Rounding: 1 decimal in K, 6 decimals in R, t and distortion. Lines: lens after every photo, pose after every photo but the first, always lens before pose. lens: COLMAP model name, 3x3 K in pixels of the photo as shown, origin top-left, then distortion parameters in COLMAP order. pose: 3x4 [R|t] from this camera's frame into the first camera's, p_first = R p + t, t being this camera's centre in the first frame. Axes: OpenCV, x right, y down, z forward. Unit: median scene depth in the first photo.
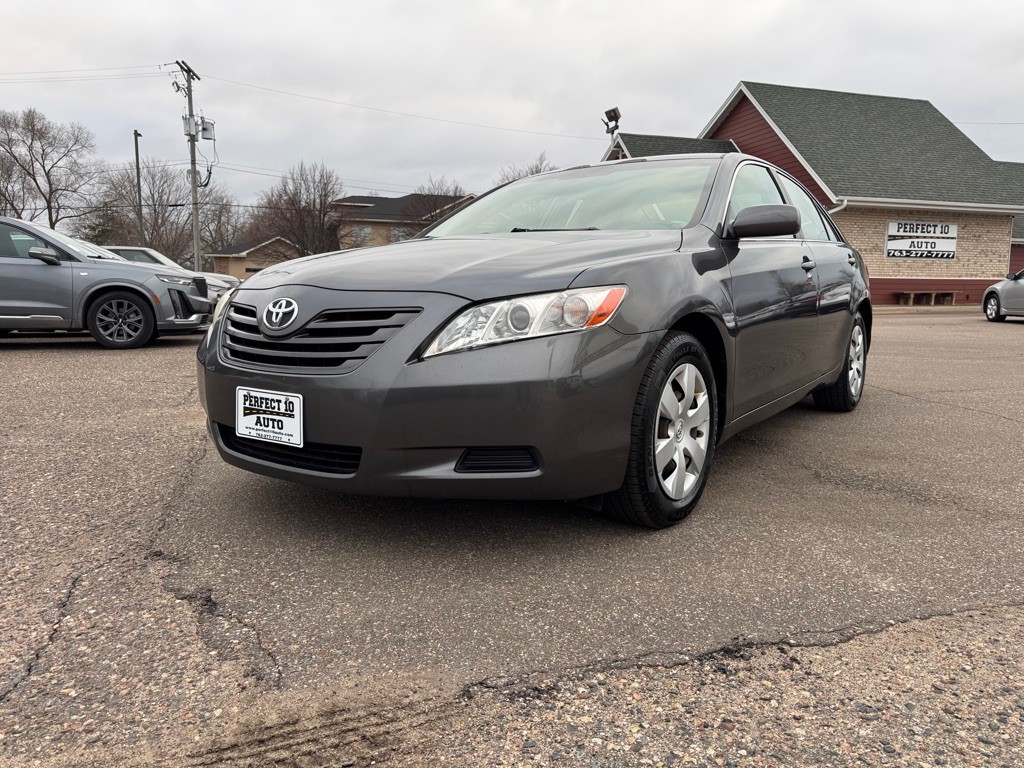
lens RADIAL K [[728.1, 0, 506.8], [0, 728.1, 369.0], [0, 0, 1]] dist [0.045409, -0.053012]
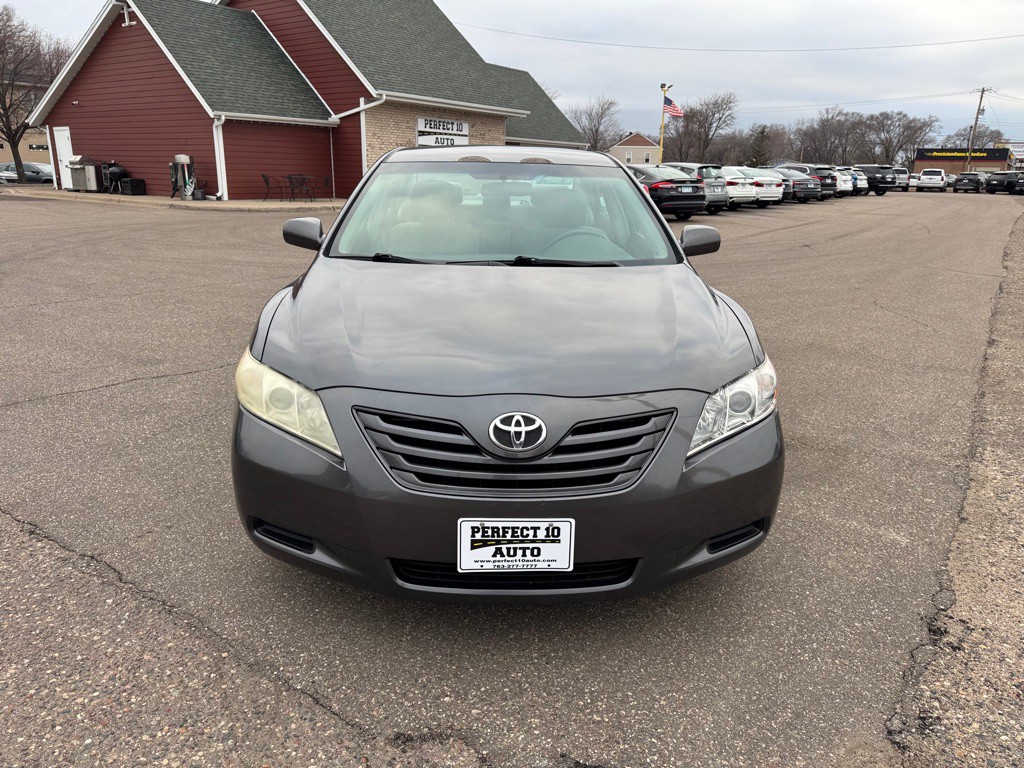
lens RADIAL K [[721.2, 0, 512.0], [0, 721.2, 384.0], [0, 0, 1]] dist [0.063567, -0.068887]
pose [[0.789558, -0.165058, 0.591062, -0.199527], [0.053066, 0.977906, 0.202200, -0.075059], [-0.611378, -0.128283, 0.780872, 0.080792]]
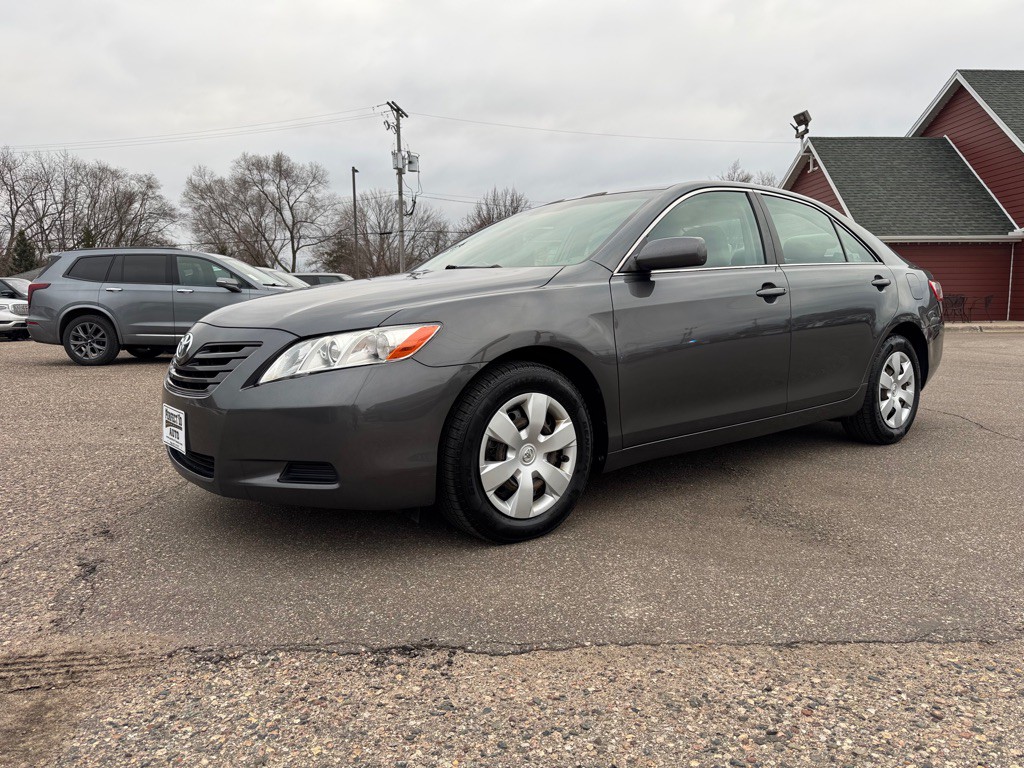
lens RADIAL K [[721.2, 0, 512.0], [0, 721.2, 384.0], [0, 0, 1]] dist [0.063567, -0.068887]
pose [[0.962207, 0.020461, -0.271550, 0.137459], [-0.020337, 0.999788, 0.003271, -0.006322], [0.271559, 0.002375, 0.962419, -0.009398]]
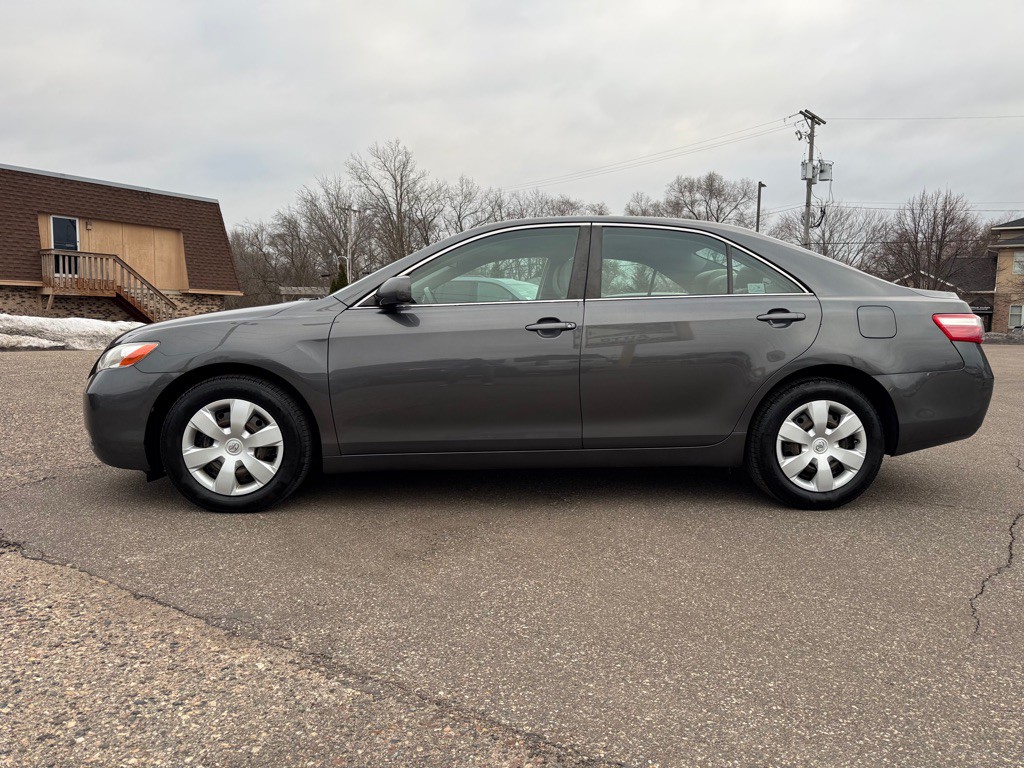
lens RADIAL K [[728.1, 0, 506.8], [0, 728.1, 369.0], [0, 0, 1]] dist [0.045409, -0.053012]
pose [[0.630756, 0.061284, -0.773558, 0.451202], [-0.098174, 0.995169, -0.001210, -0.031298], [0.769746, 0.076706, 0.633725, 0.136358]]
